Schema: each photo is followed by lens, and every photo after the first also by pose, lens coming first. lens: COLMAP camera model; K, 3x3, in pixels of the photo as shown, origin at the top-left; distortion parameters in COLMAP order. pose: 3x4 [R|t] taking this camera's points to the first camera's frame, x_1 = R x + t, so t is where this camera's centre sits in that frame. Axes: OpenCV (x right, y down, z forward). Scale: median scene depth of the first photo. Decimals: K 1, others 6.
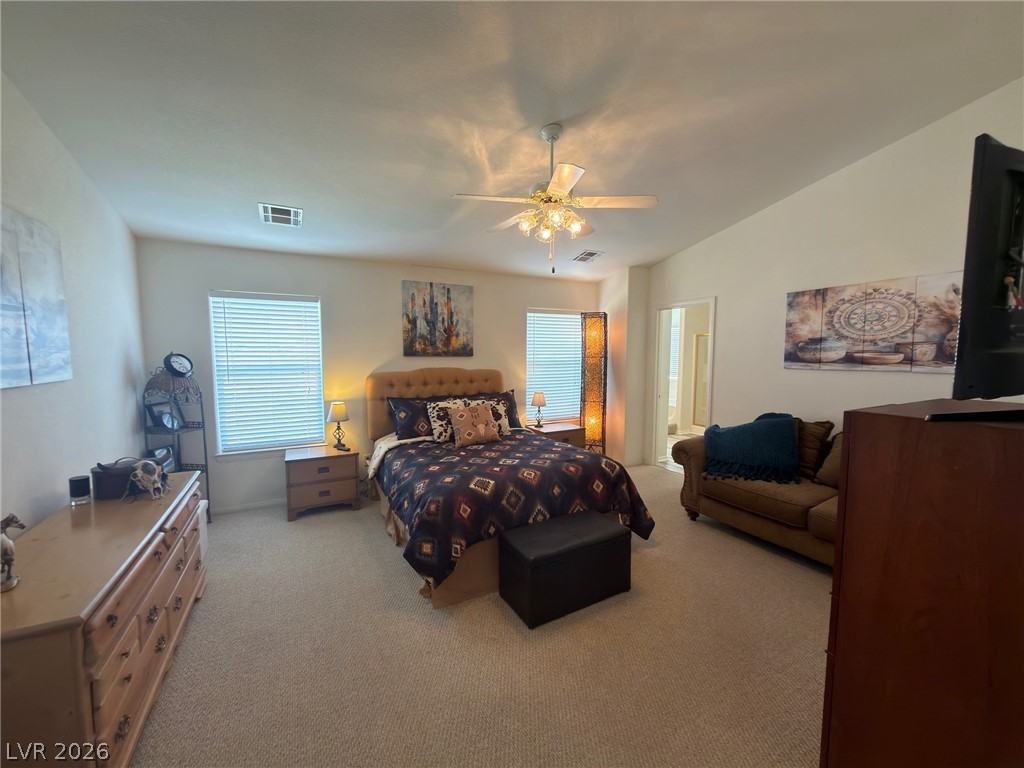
lens RADIAL K [[409.5, 0, 513.9], [0, 409.5, 382.5], [0, 0, 1]] dist [0.001317, 0.000022]
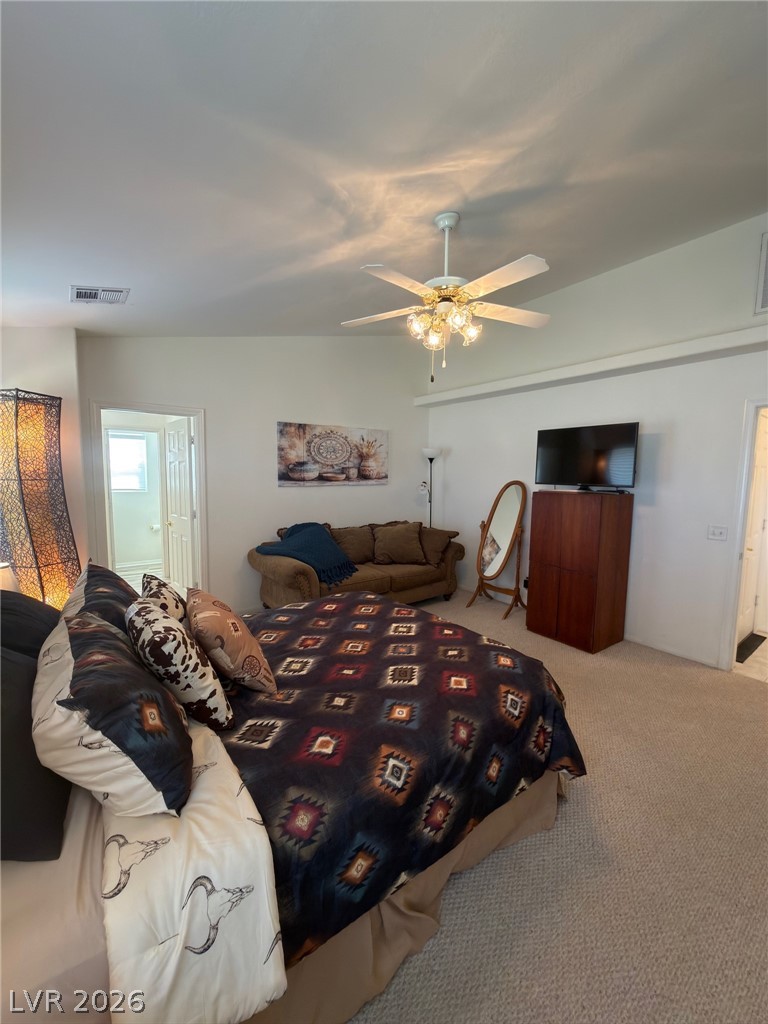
lens RADIAL K [[409.5, 0, 383.1], [0, 409.5, 513.2], [0, 0, 1]] dist [0.001317, 0.000022]
pose [[-0.162767, -0.097443, 0.981841, -0.626085], [0.064461, 0.991935, 0.109131, -0.077816], [-0.984557, 0.081054, -0.155173, 1.035011]]
